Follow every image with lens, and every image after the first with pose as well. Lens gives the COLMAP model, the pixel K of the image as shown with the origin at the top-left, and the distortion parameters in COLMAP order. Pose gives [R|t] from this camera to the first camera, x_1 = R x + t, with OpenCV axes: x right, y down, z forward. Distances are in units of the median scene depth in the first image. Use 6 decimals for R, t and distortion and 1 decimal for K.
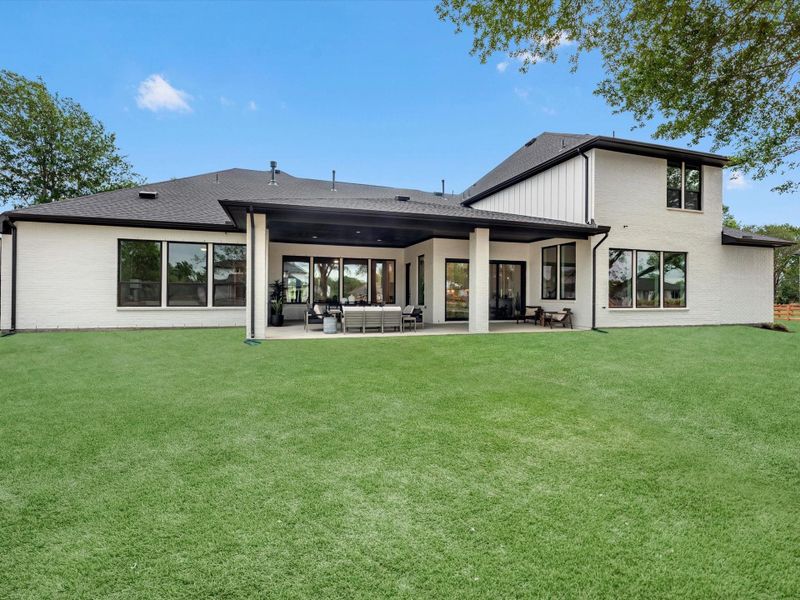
lens RADIAL K [[383.6, 0, 401.1], [0, 383.6, 287.6], [0, 0, 1]] dist [-0.002243, -0.000672]
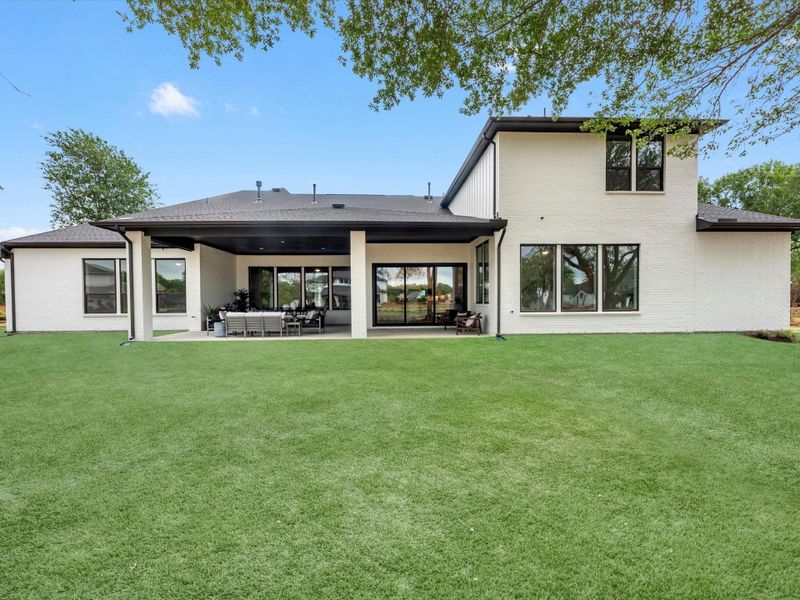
lens RADIAL K [[373.6, 0, 405.5], [0, 373.6, 305.4], [0, 0, 1]] dist [-0.000041, -0.007539]
pose [[0.965260, -0.011684, -0.261029, 0.473222], [0.018602, 0.999538, 0.024051, 0.011334], [0.260628, -0.028071, 0.965031, 0.095786]]
